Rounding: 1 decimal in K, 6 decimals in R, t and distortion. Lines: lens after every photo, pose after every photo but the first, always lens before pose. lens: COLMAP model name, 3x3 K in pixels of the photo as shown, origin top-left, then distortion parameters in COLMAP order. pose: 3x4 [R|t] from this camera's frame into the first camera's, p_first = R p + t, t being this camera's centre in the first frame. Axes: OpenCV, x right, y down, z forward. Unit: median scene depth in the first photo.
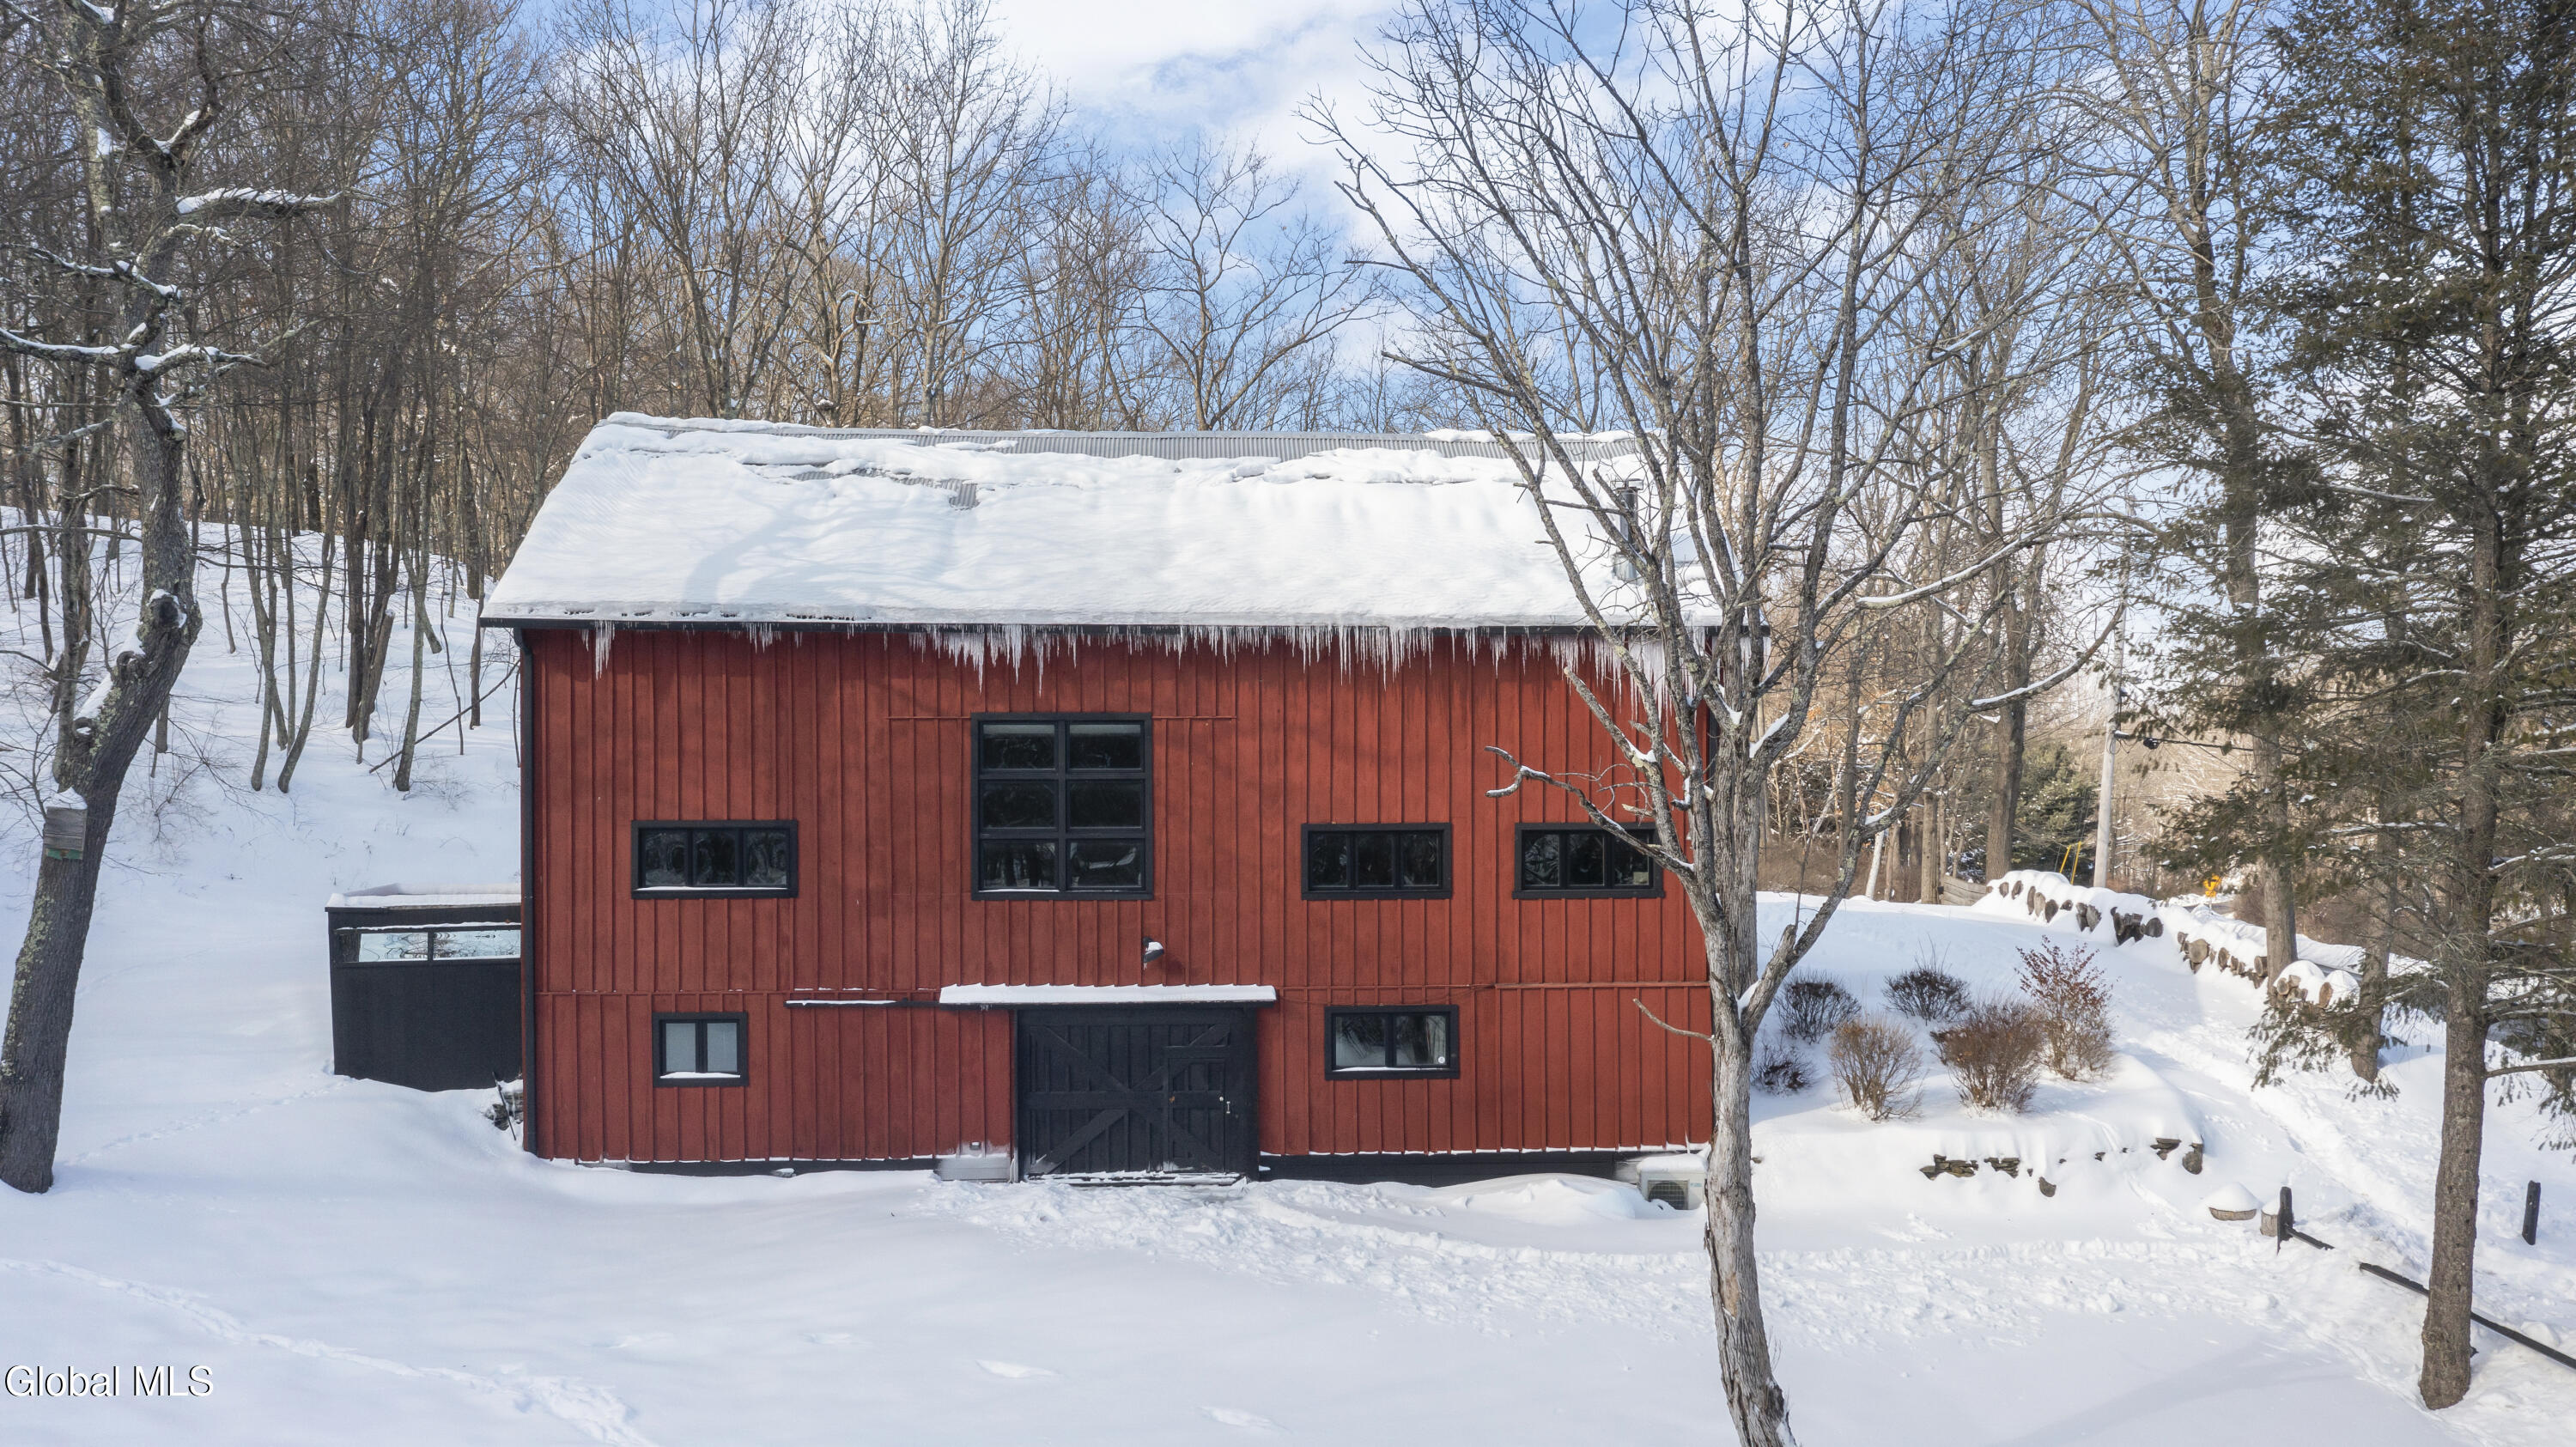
lens RADIAL K [[2051.6, 0, 1282.1], [0, 2051.6, 743.6], [0, 0, 1]] dist [-0.004571, 0.008142]
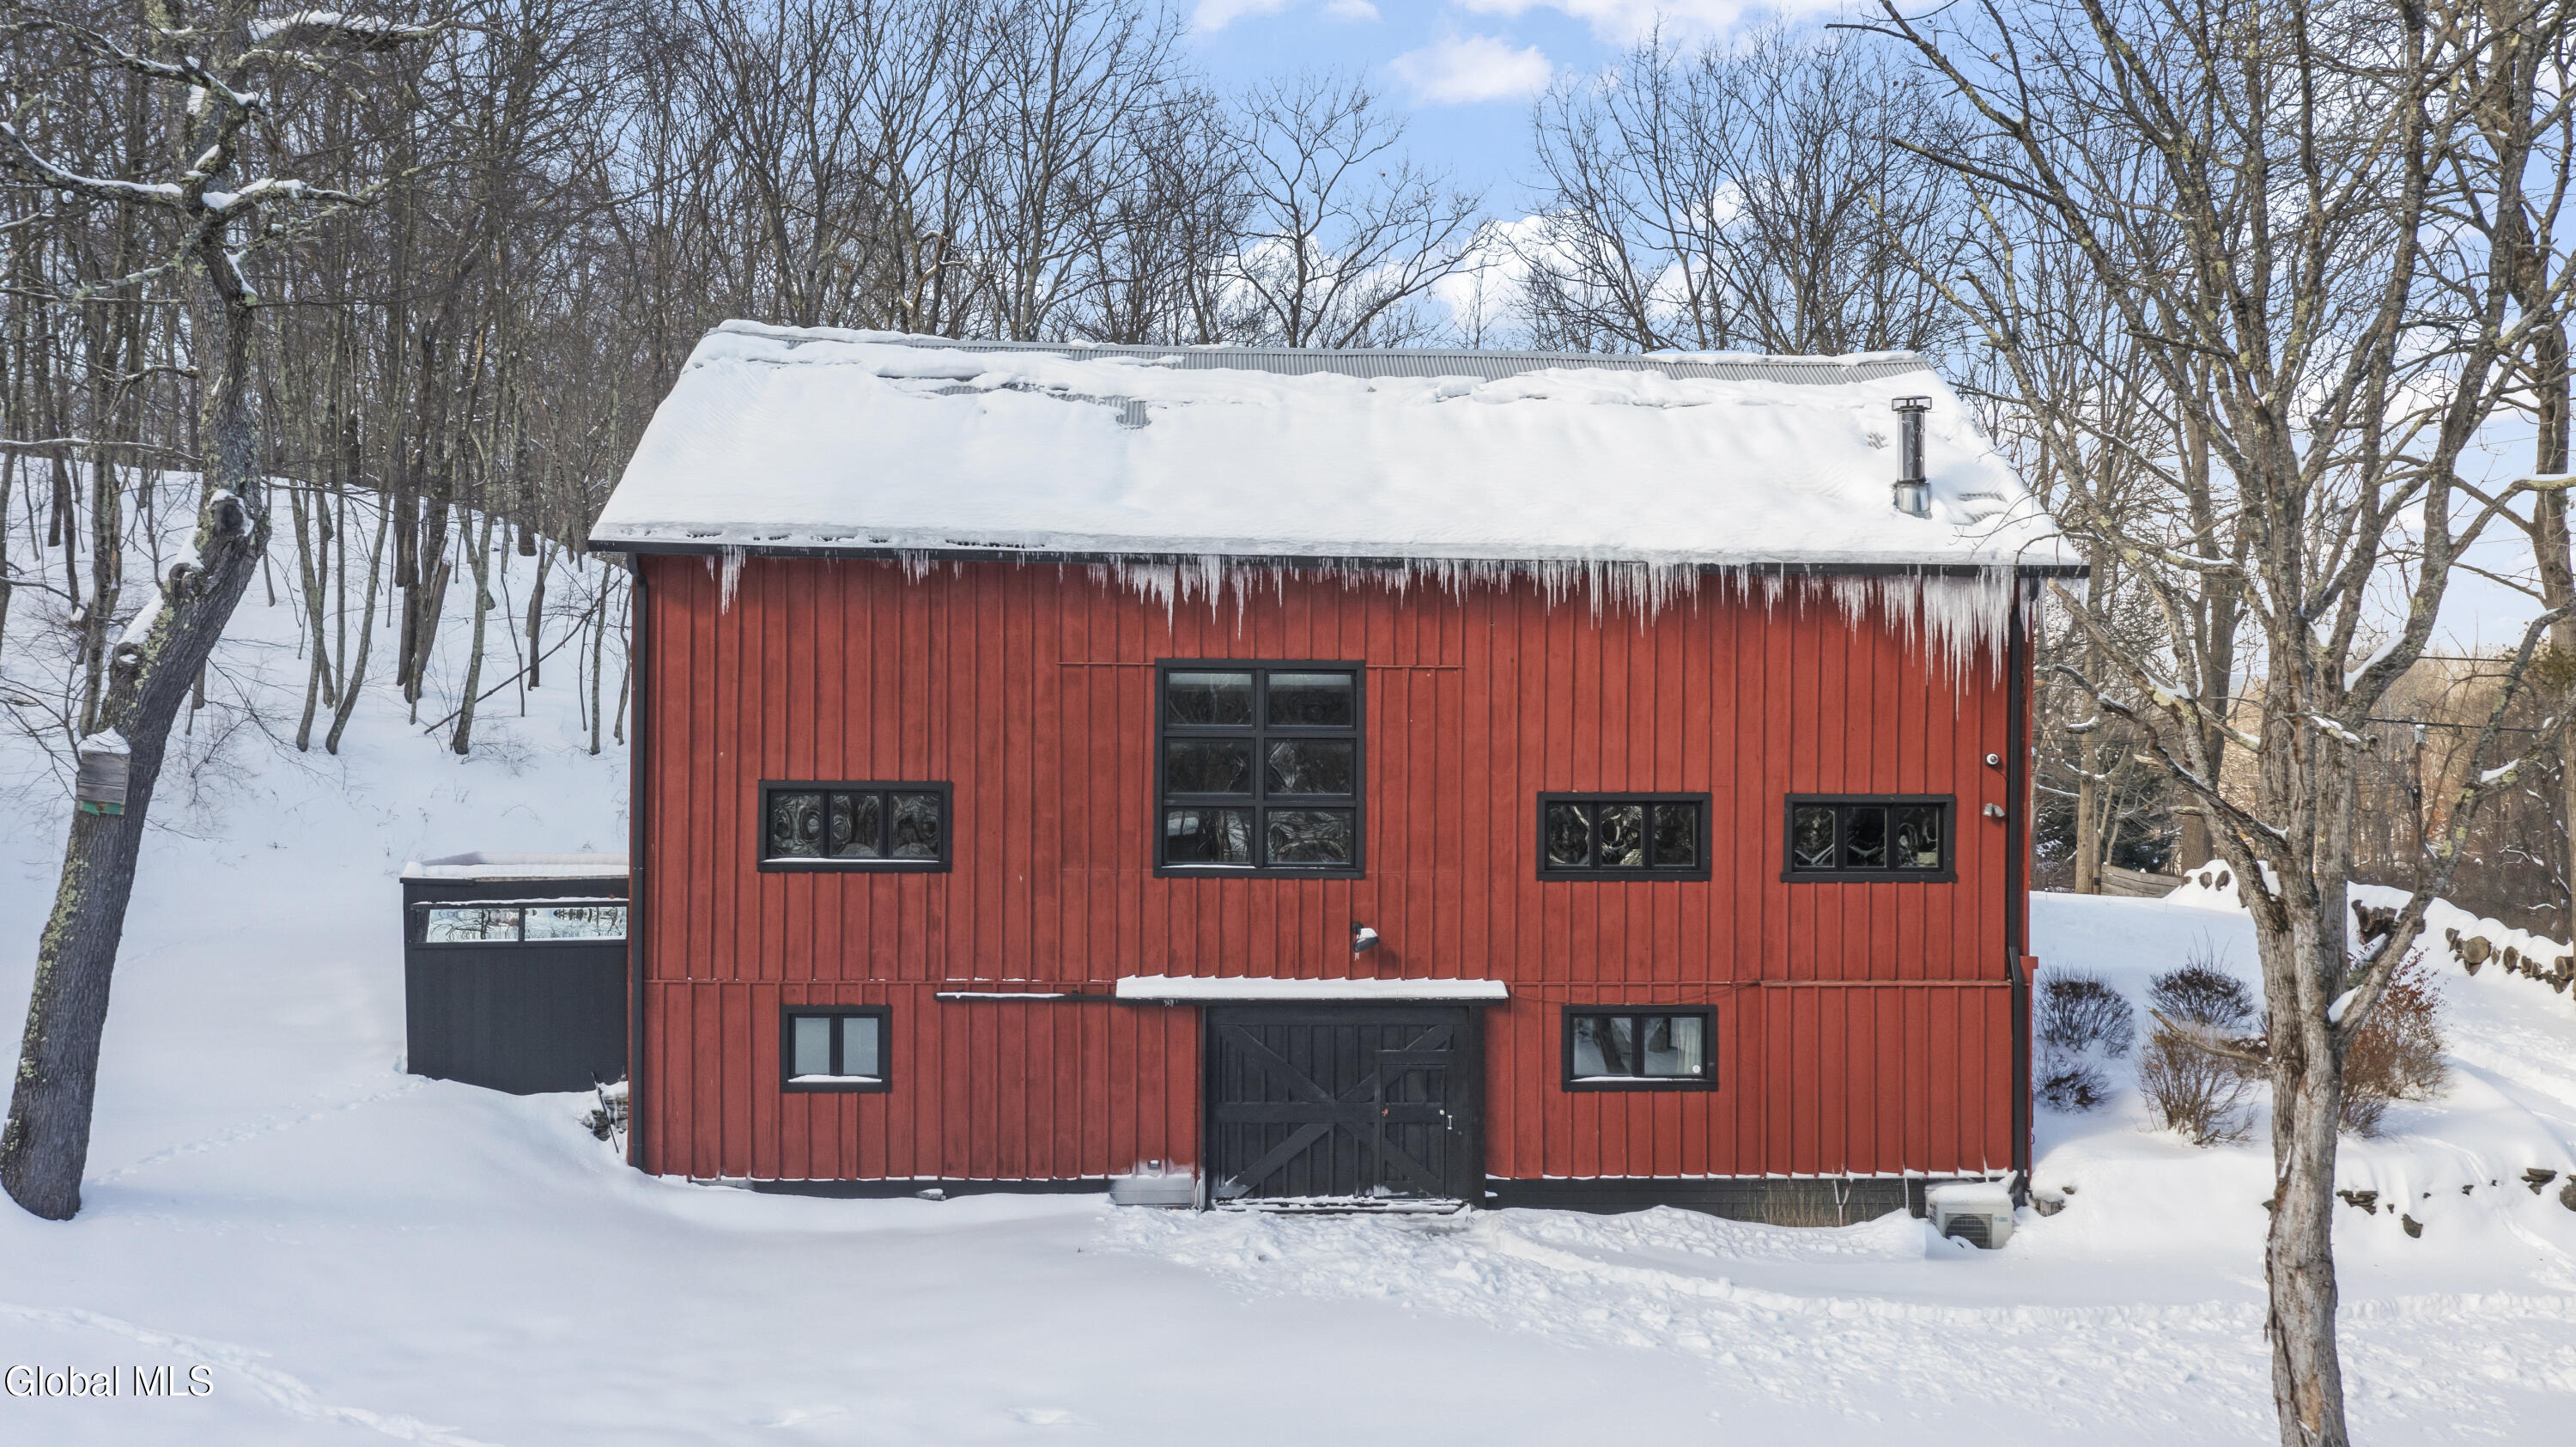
lens RADIAL K [[2051.6, 0, 1294.4], [0, 2051.6, 704.8], [0, 0, 1]] dist [-0.004571, 0.008142]
pose [[0.999952, 0.009713, -0.001448, -0.092197], [-0.009730, 0.999869, -0.012912, 0.014885], [0.001322, 0.012925, 0.999916, 0.142831]]
